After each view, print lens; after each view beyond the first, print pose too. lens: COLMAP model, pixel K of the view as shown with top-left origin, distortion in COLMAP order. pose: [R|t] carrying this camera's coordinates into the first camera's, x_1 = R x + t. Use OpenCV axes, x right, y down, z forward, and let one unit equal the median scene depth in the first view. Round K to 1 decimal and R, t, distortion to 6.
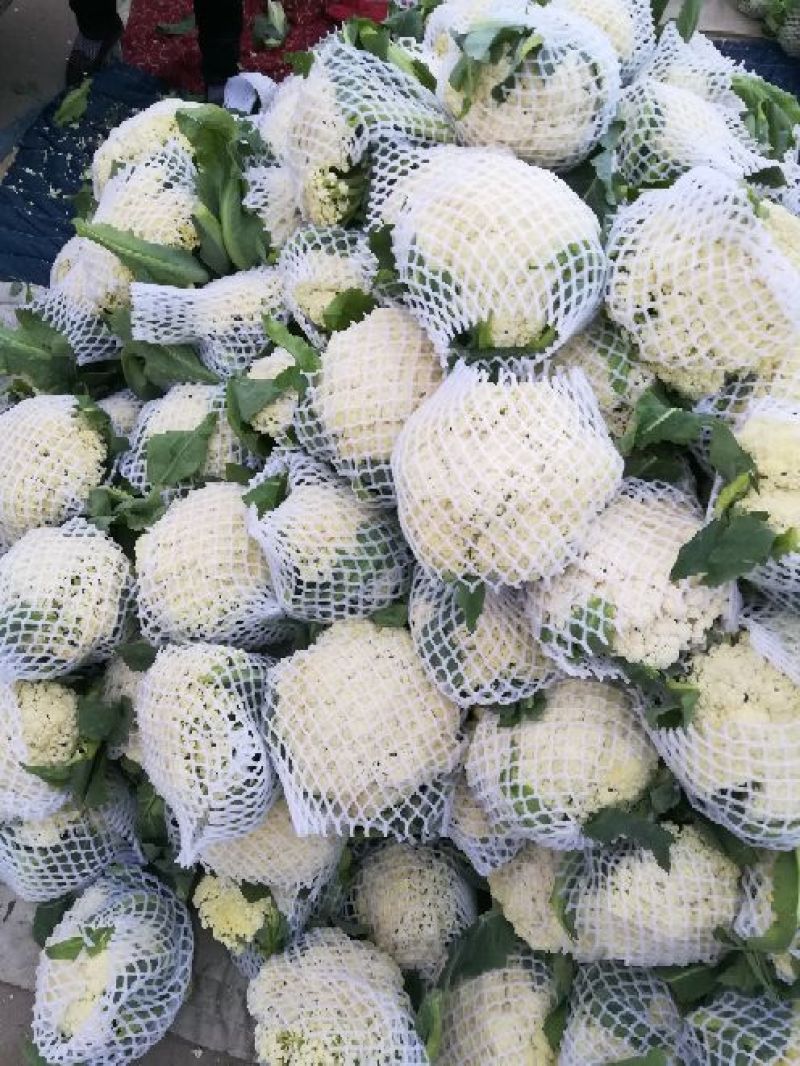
lens RADIAL K [[429.0, 0, 400.0], [0, 429.0, 530.8], [0, 0, 1]] dist [-0.000970, -0.000613]
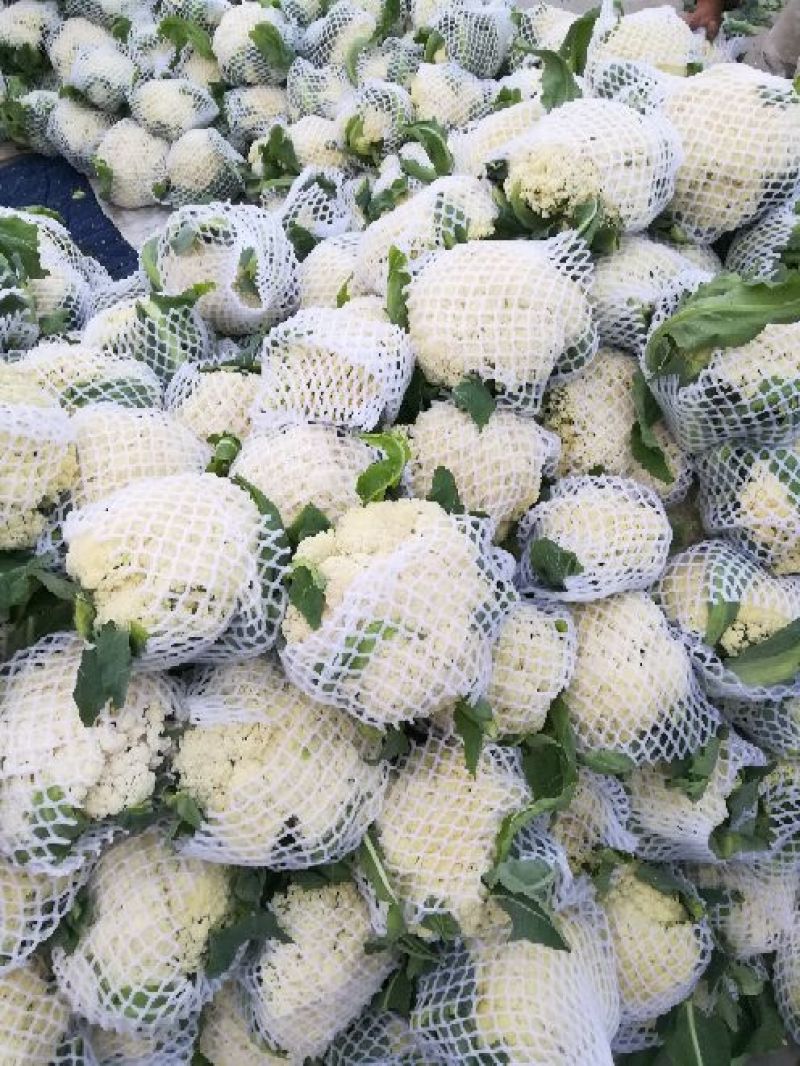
lens RADIAL K [[429.0, 0, 400.8], [0, 429.0, 534.9], [0, 0, 1]] dist [-0.000970, -0.000613]
pose [[0.761183, -0.610118, 0.219902, 1.195591], [0.620418, 0.783803, 0.027108, 0.184225], [-0.188899, 0.115797, 0.975145, -0.128632]]
